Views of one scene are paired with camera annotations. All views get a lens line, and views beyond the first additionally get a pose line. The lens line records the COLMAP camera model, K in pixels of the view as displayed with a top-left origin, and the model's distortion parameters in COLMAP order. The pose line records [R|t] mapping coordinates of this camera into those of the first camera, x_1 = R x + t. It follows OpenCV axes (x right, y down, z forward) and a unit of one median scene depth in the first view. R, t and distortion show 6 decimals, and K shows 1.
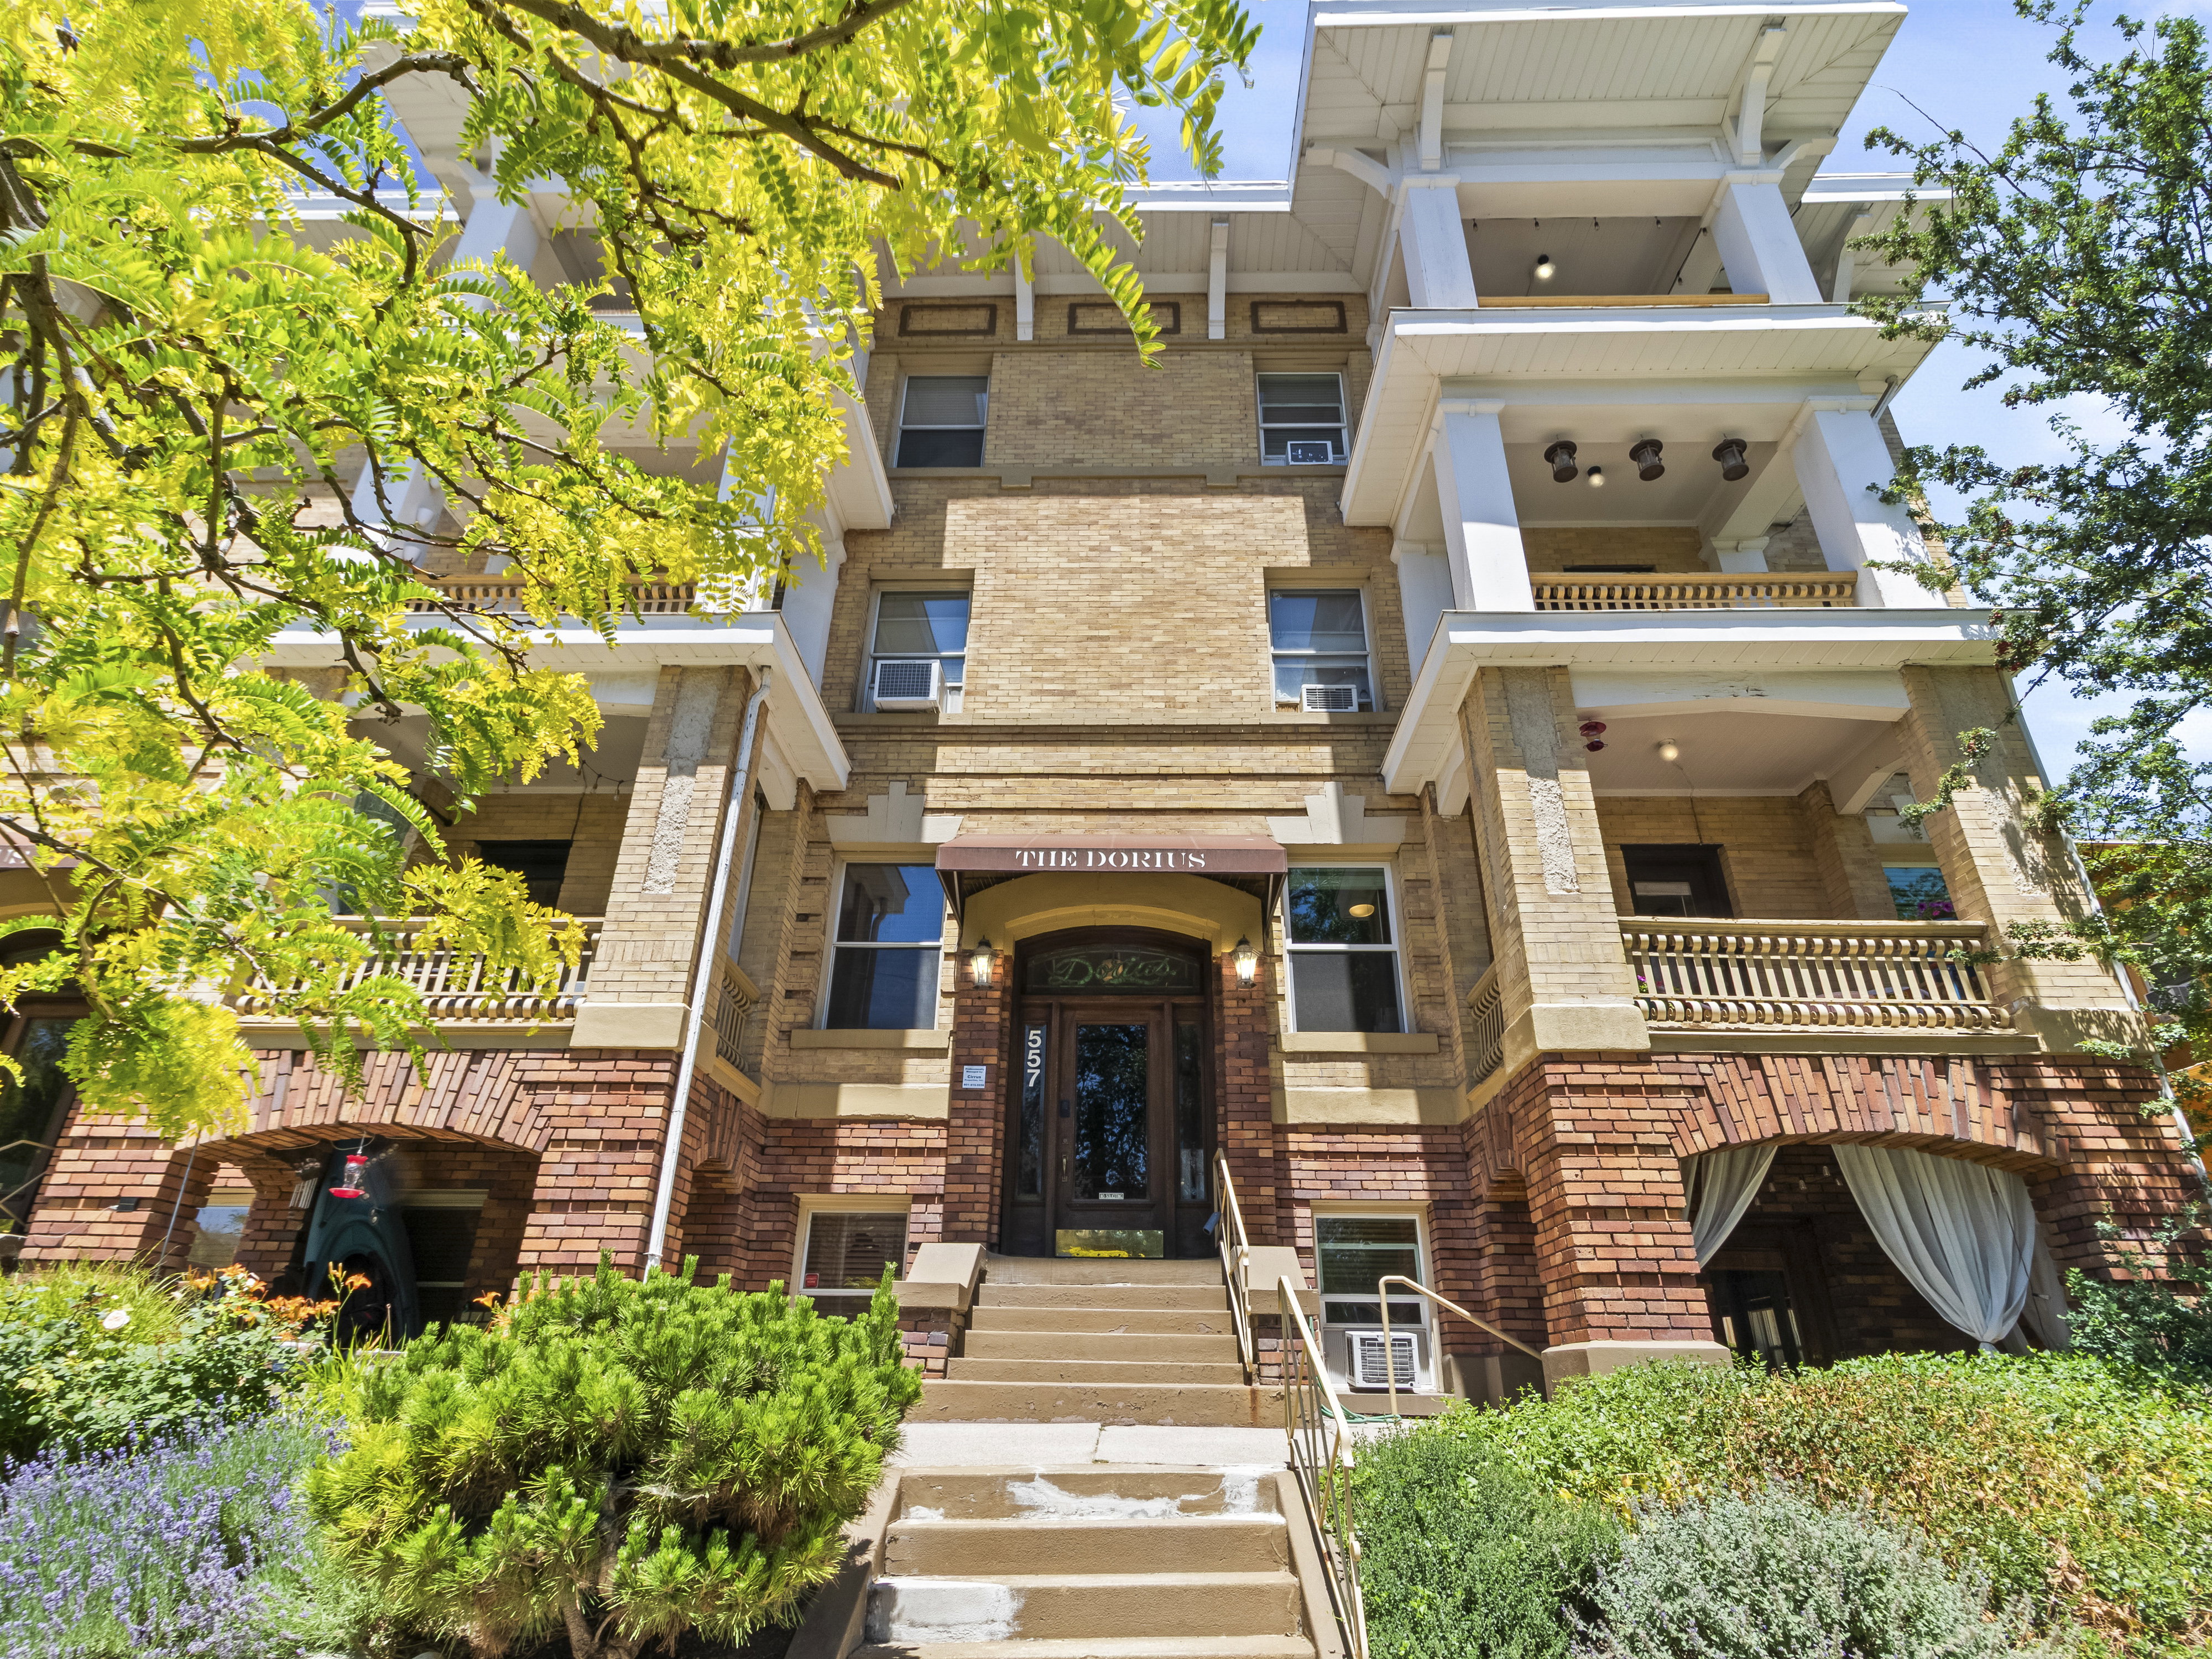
lens RADIAL K [[1181.8, 0, 1109.3], [0, 1181.8, 822.5], [0, 0, 1]] dist [-0.001017, 0.002919]
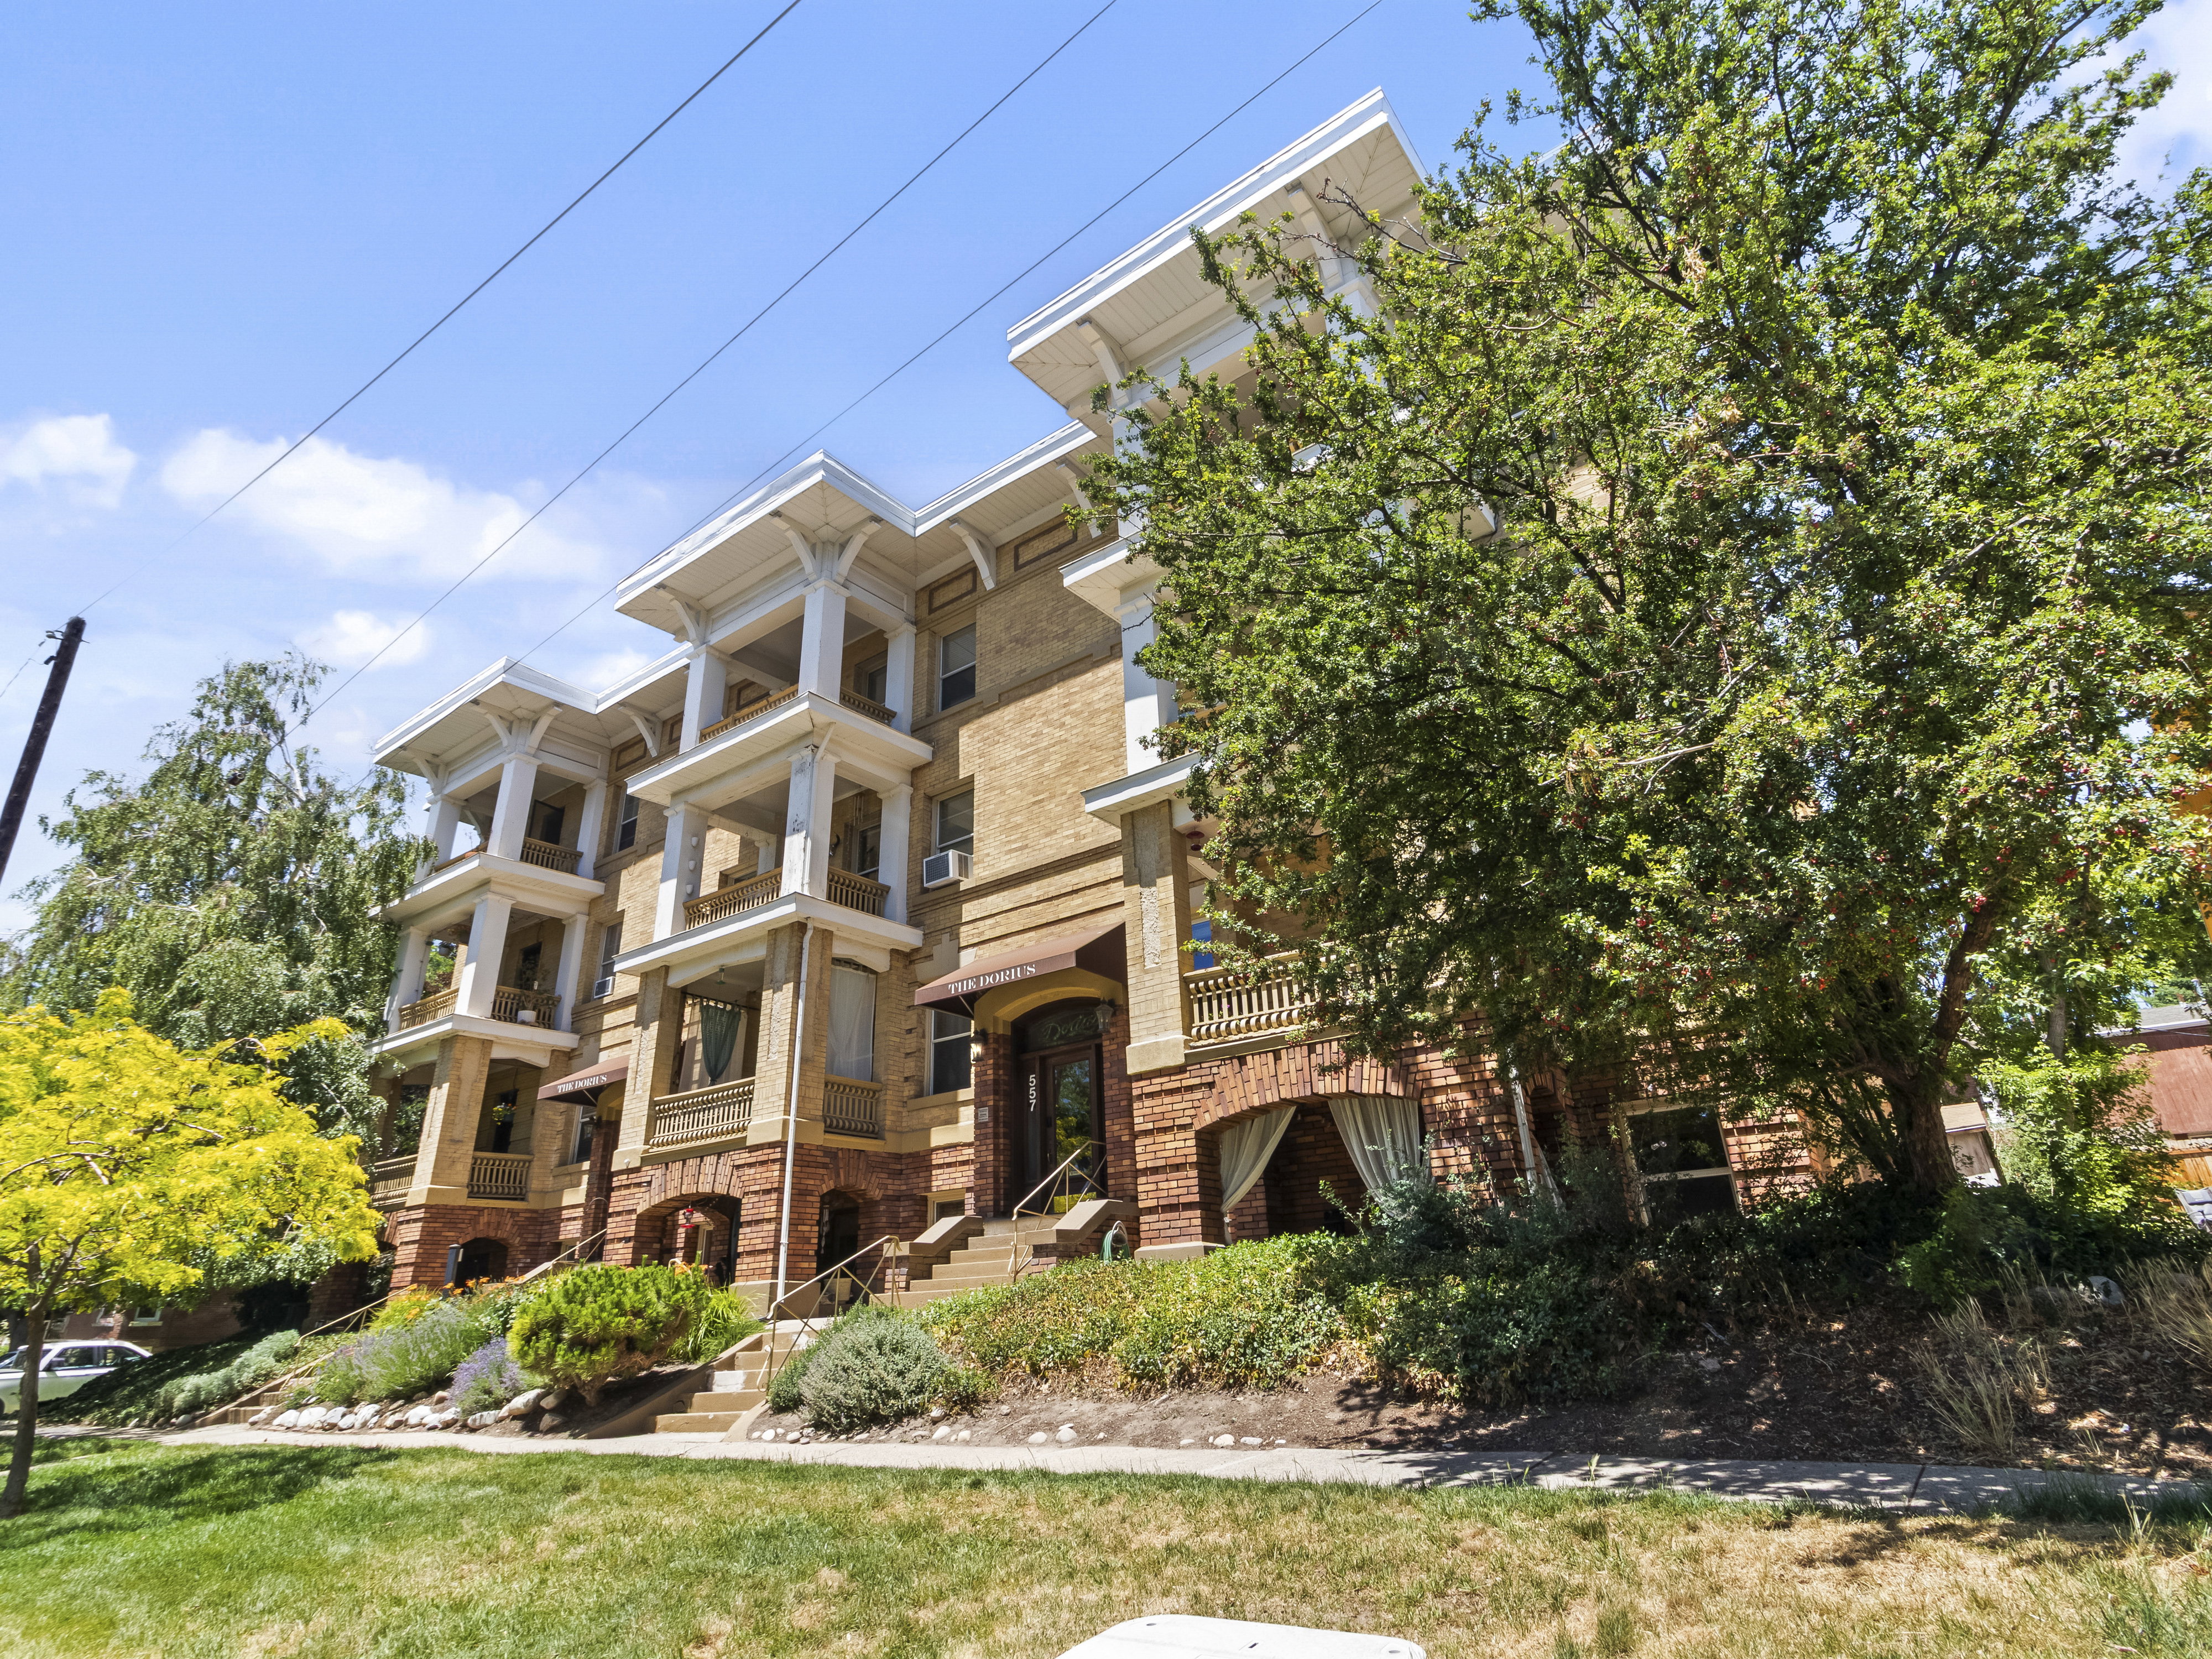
lens RADIAL K [[1181.8, 0, 1109.3], [0, 1181.8, 822.5], [0, 0, 1]] dist [-0.001017, 0.002919]
pose [[0.815046, -0.267603, -0.513896, 1.279319], [0.298258, 0.954188, -0.023837, -0.108671], [0.496732, -0.133845, 0.857521, -0.366210]]
